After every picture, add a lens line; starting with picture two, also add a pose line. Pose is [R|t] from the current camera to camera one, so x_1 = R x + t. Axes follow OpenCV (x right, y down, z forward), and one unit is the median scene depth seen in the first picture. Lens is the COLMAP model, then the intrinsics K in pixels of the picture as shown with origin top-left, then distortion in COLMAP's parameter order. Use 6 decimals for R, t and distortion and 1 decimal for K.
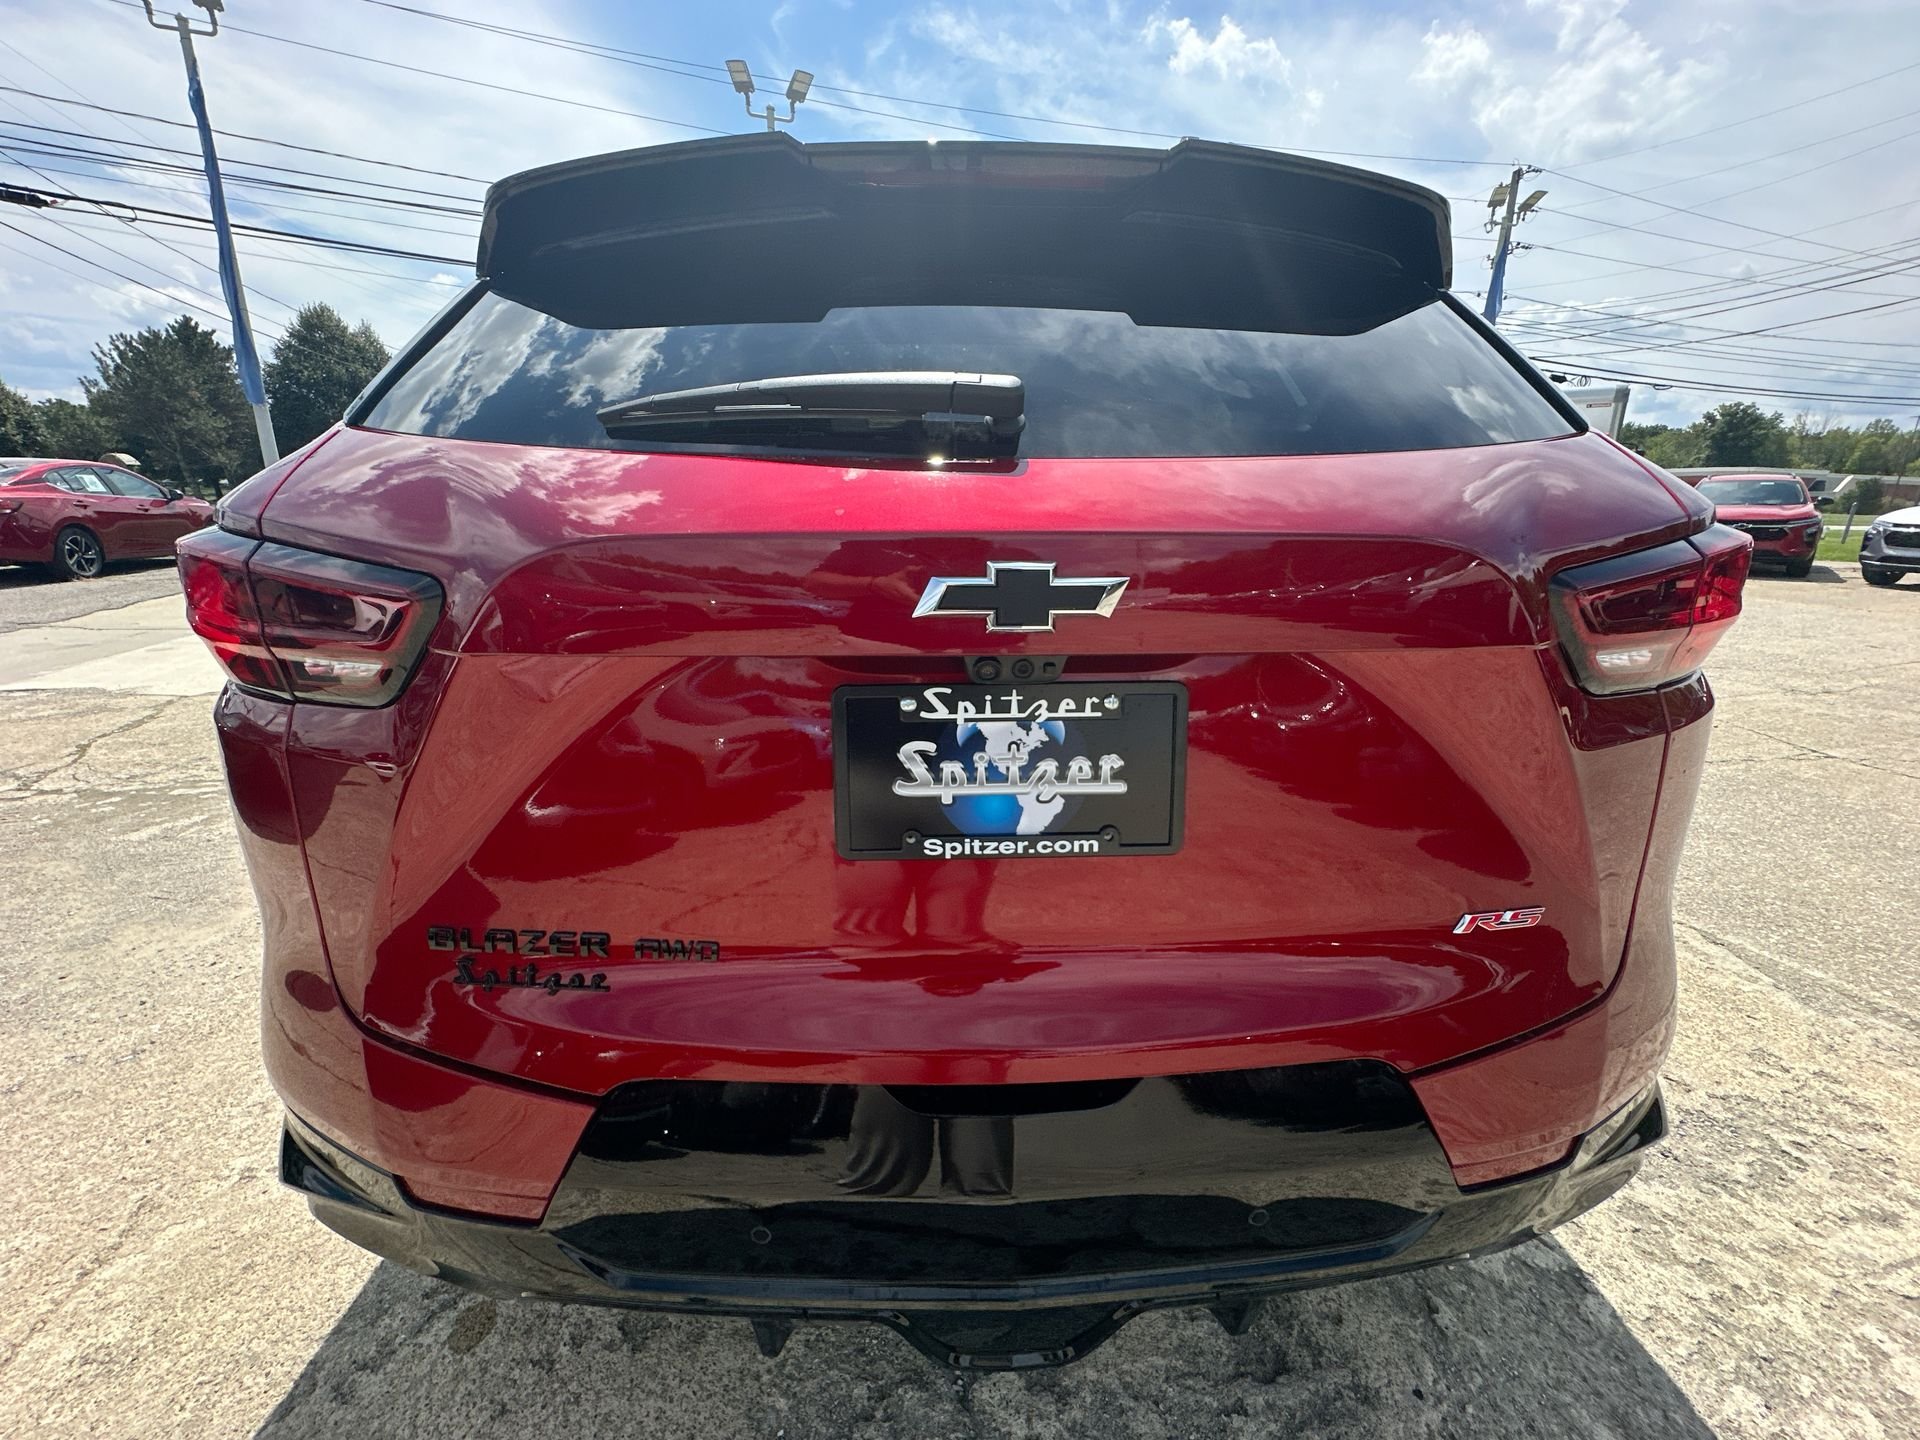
lens RADIAL K [[765.4, 0, 956.0], [0, 765.4, 718.3], [0, 0, 1]] dist [-0.000652, -0.000249]
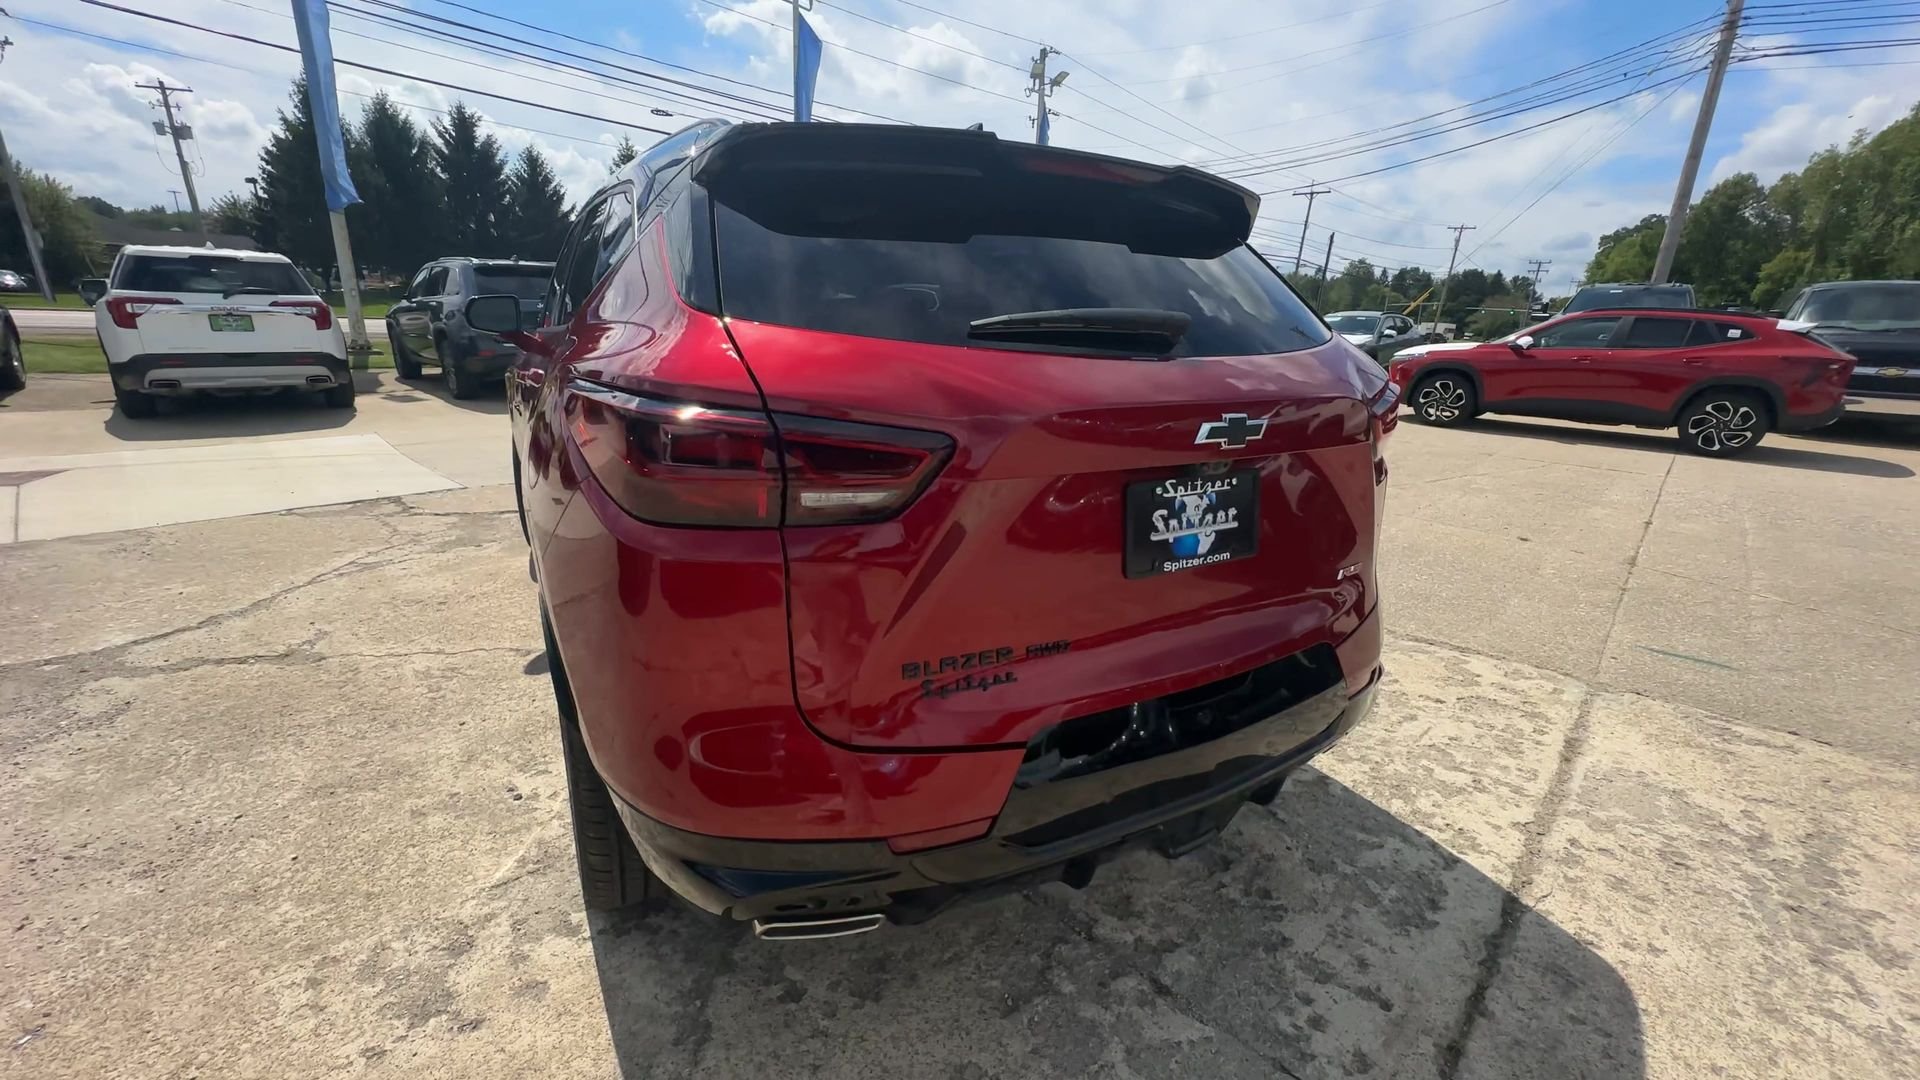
lens RADIAL K [[752.1, 0, 966.7], [0, 752.1, 539.2], [0, 0, 1]] dist [-0.001789, 0.000219]
pose [[0.879035, -0.110165, 0.463854, -1.293610], [0.100653, 0.993890, 0.045305, -0.028589], [-0.466011, 0.006863, 0.884752, -0.384342]]
